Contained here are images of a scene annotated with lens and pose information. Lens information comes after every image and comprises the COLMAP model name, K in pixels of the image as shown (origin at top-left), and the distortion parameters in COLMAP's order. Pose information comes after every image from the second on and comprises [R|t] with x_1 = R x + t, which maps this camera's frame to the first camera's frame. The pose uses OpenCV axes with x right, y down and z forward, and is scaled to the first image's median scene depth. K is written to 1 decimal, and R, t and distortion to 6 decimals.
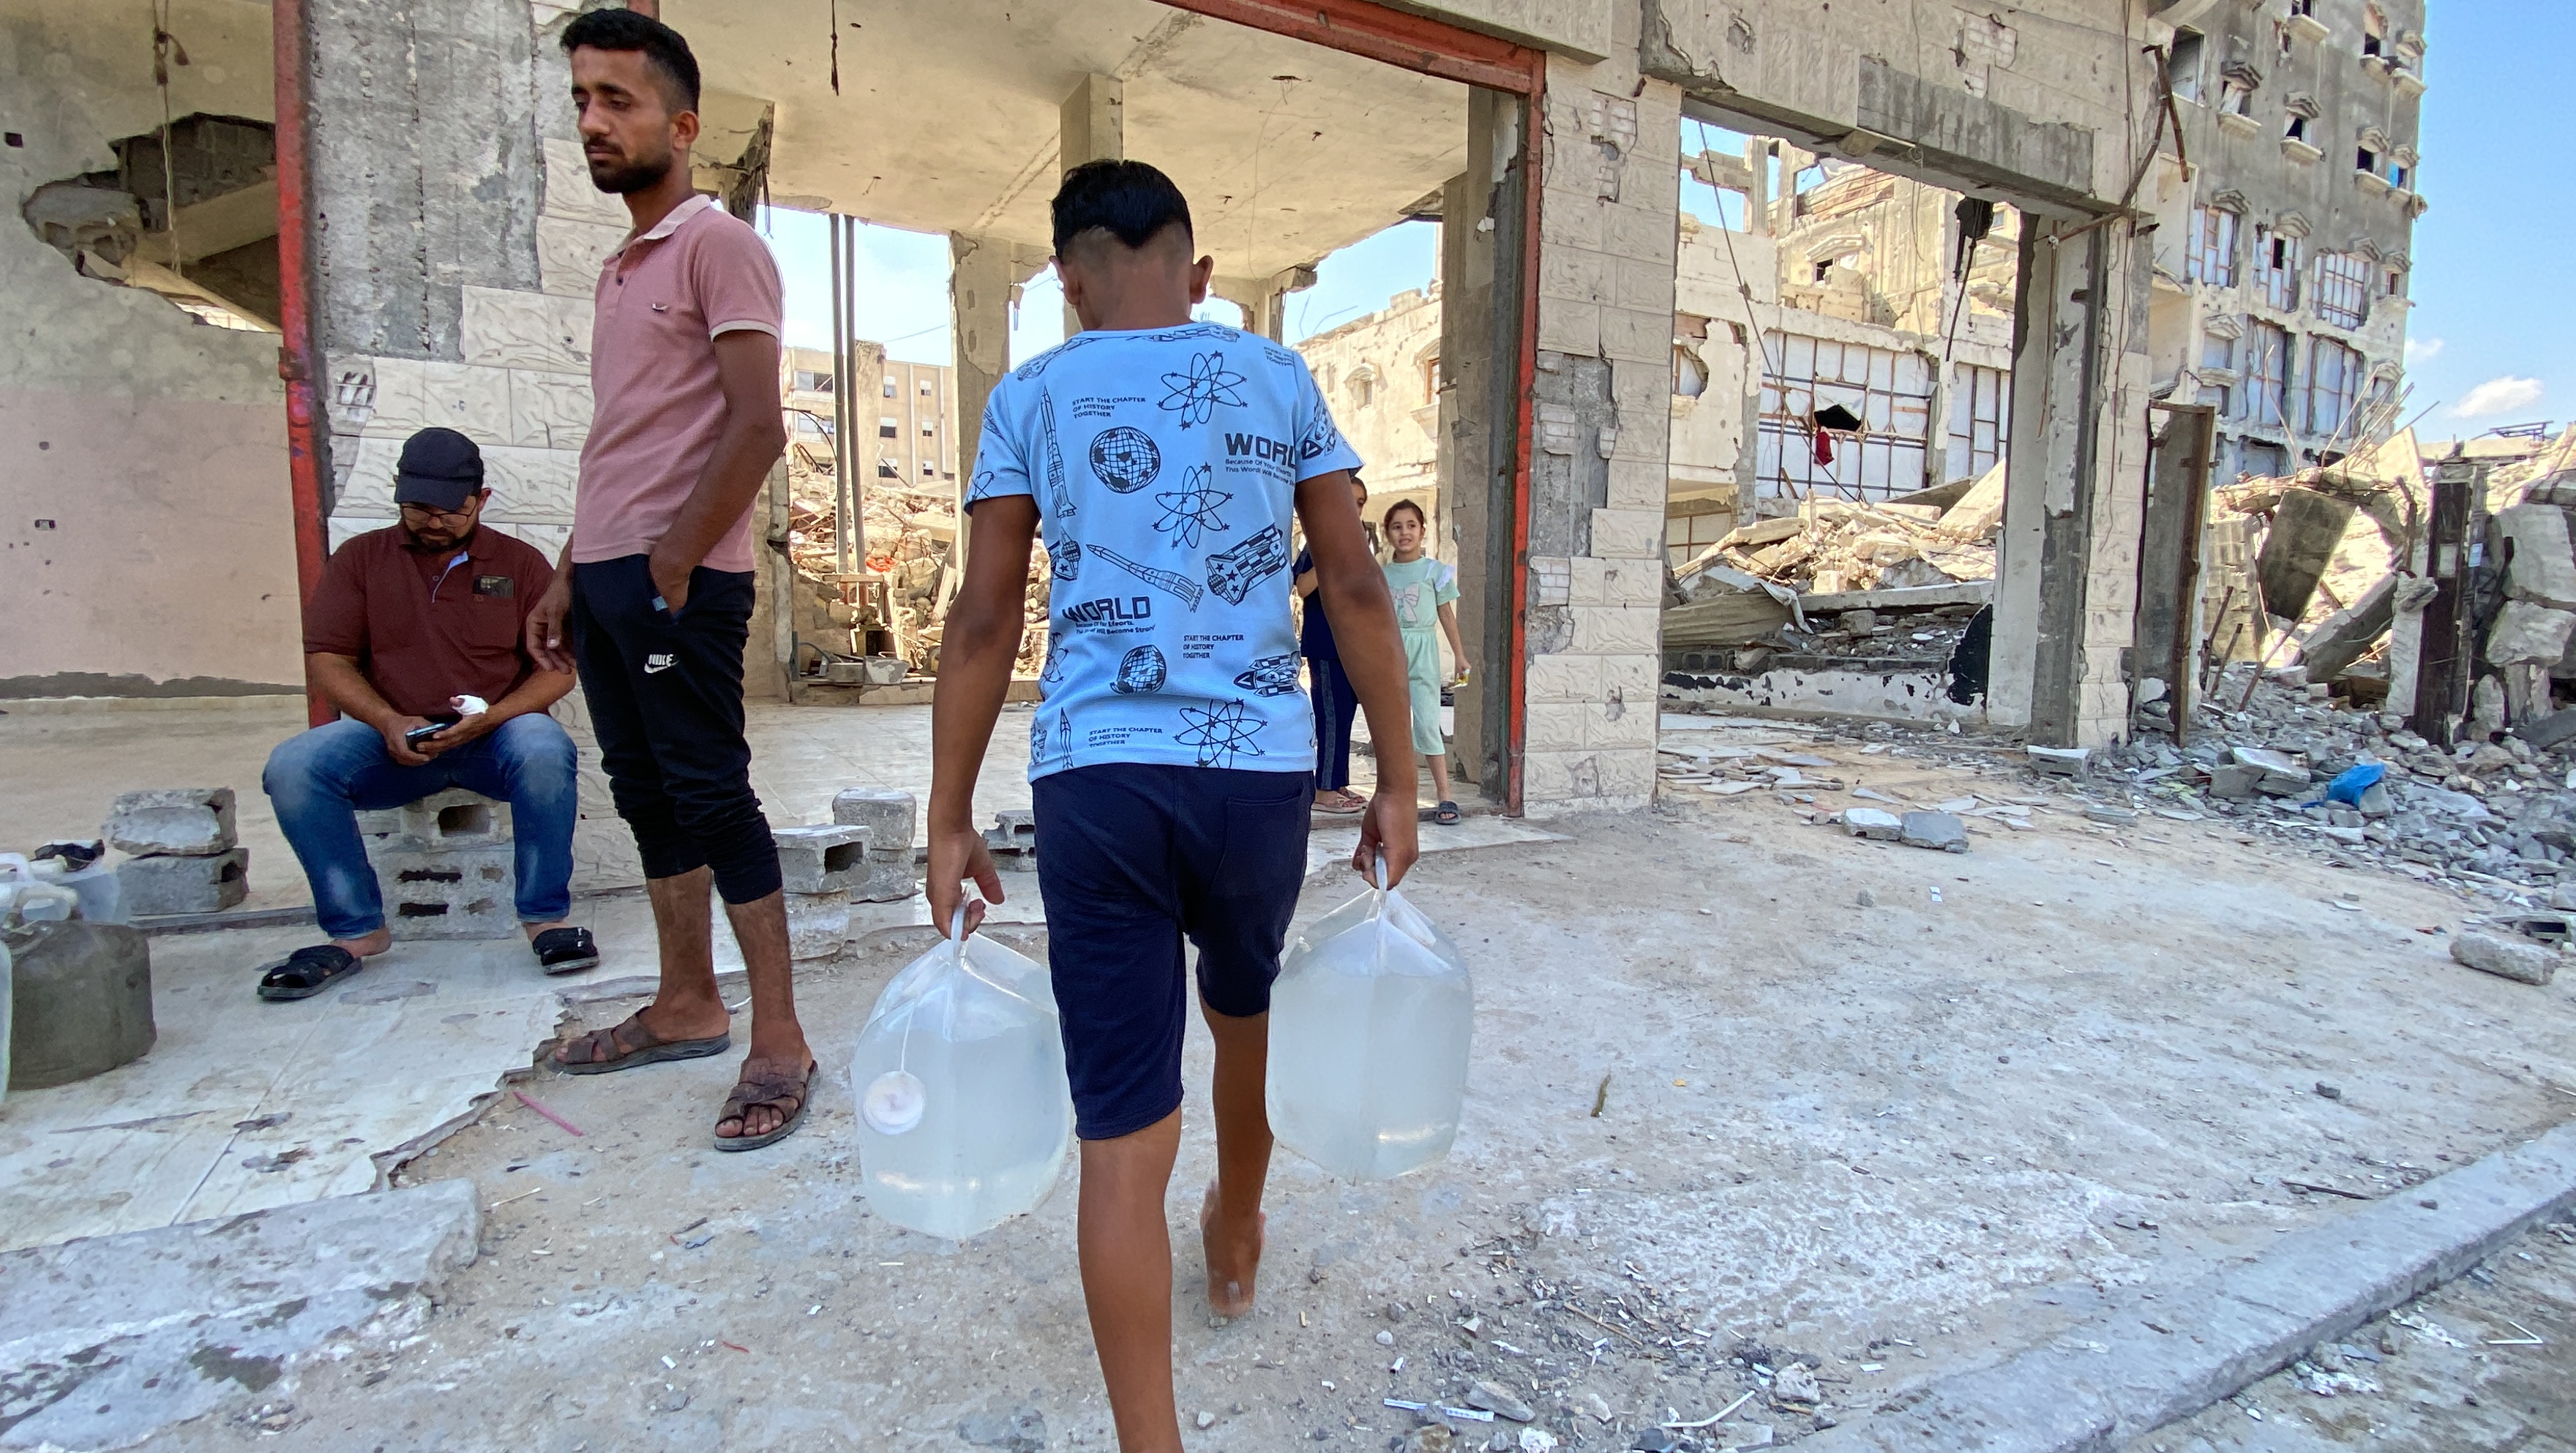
lens RADIAL K [[1217.7, 0, 1292.7], [0, 1217.7, 728.1], [0, 0, 1]] dist [0.017632, -0.017646]
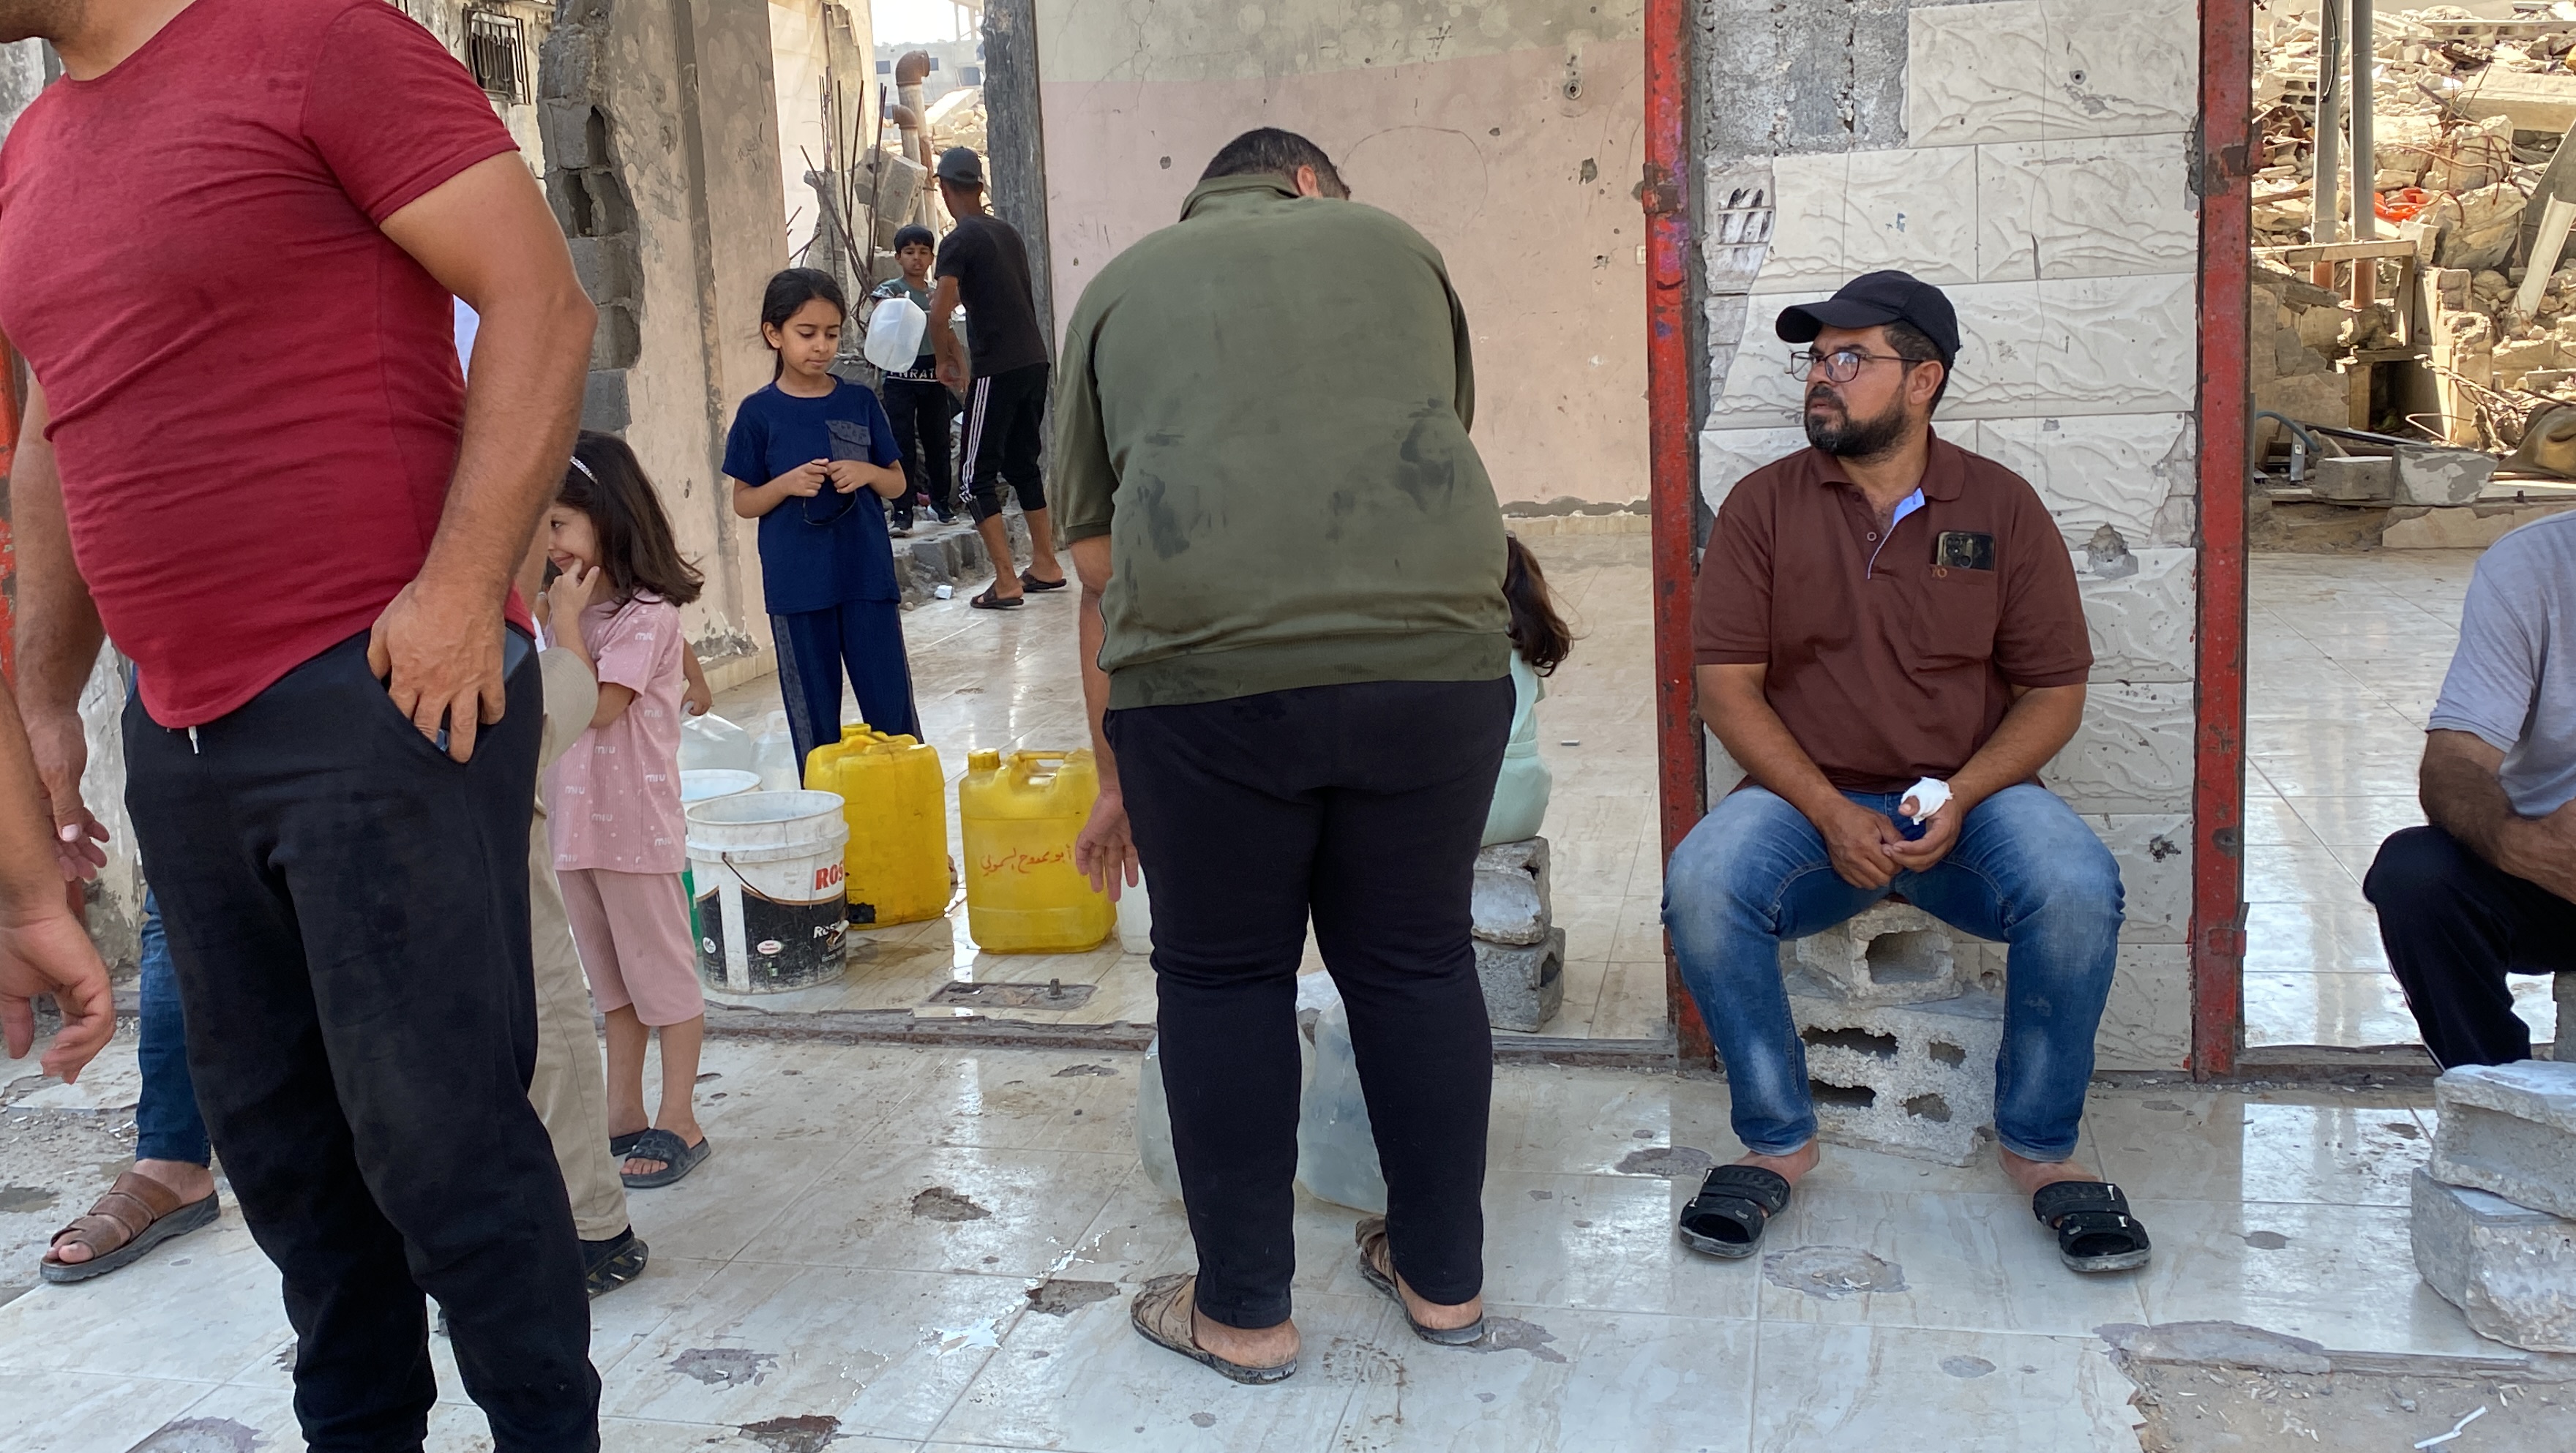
lens RADIAL K [[2438.8, 0, 1299.9], [0, 2438.8, 717.1], [0, 0, 1]] dist [0.037291, 0.000000]
pose [[0.757359, 0.059539, -0.650278, -0.138997], [0.003245, 0.995479, 0.094925, -0.146609], [0.652990, -0.074003, 0.753742, -0.059692]]
